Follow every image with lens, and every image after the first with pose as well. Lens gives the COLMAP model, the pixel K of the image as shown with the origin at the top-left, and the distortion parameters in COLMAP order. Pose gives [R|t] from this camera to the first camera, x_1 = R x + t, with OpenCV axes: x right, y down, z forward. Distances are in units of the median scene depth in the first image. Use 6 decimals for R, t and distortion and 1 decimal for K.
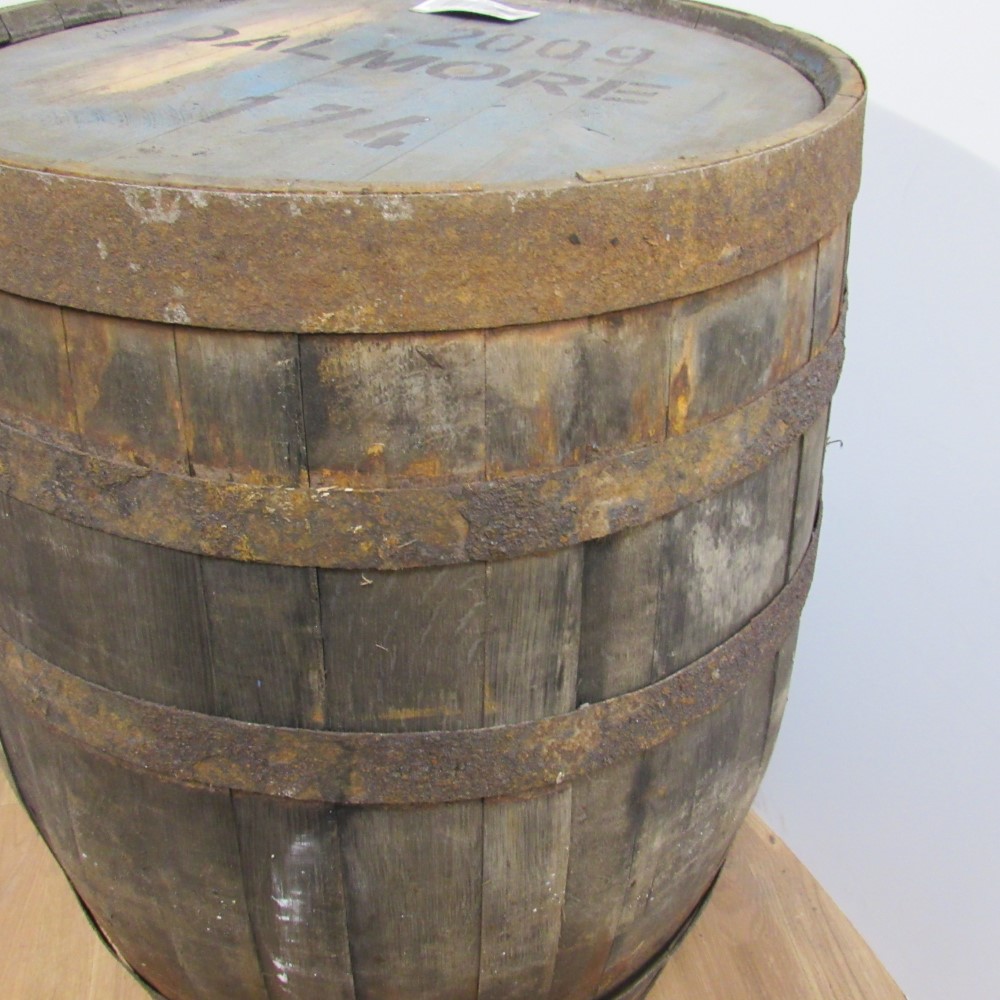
lens RADIAL K [[934.2, 0, 452.5], [0, 934.2, 498.5], [0, 0, 1]] dist [-0.026385, -0.004799]
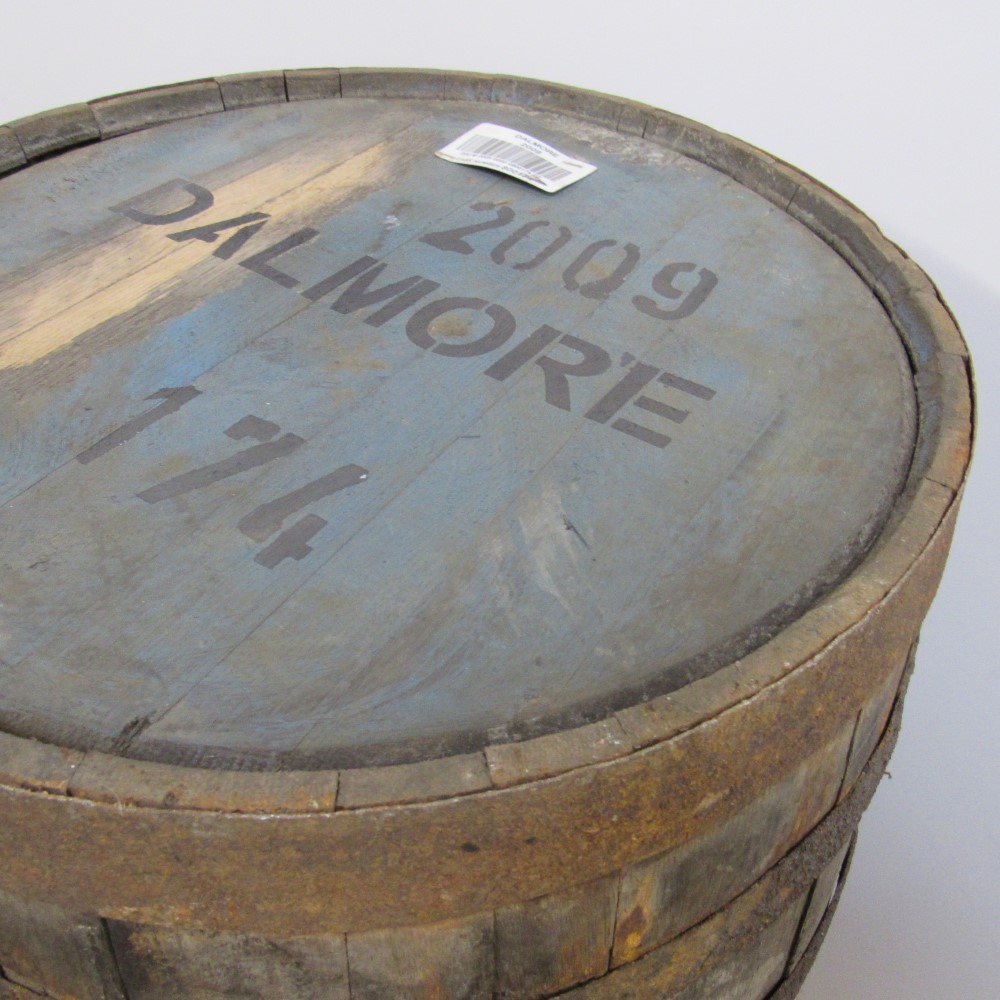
lens RADIAL K [[932.4, 0, 454.3], [0, 932.4, 501.8], [0, 0, 1]] dist [-0.039929, 0.025153]
pose [[0.989751, 0.108386, -0.092977, 0.142917], [-0.098287, 0.989381, 0.107072, -0.564009], [0.103595, -0.096836, 0.989894, 0.288879]]
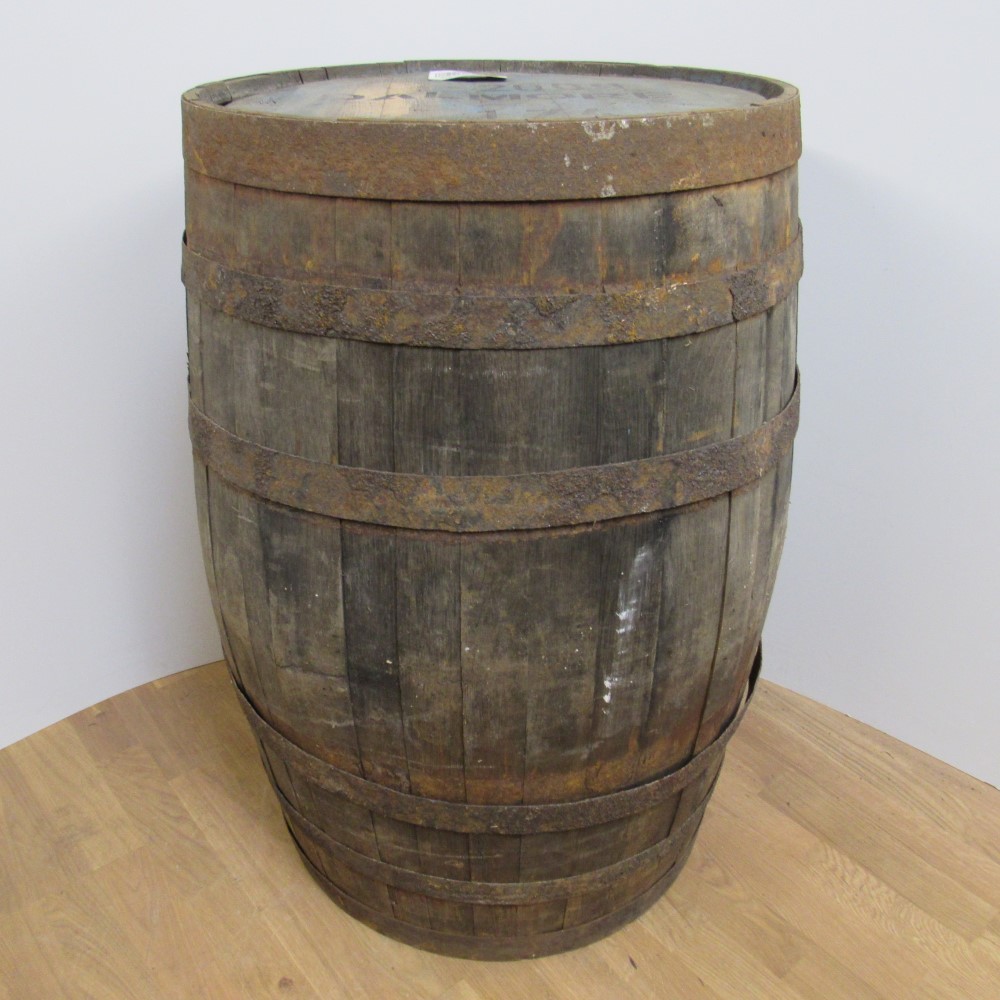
lens RADIAL K [[932.4, 0, 454.3], [0, 932.4, 501.8], [0, 0, 1]] dist [-0.039929, 0.025153]
pose [[0.898356, -0.240588, 0.367523, -1.269139], [0.284528, 0.956139, -0.069579, 0.390945], [-0.334663, 0.167078, 0.927408, -0.447799]]
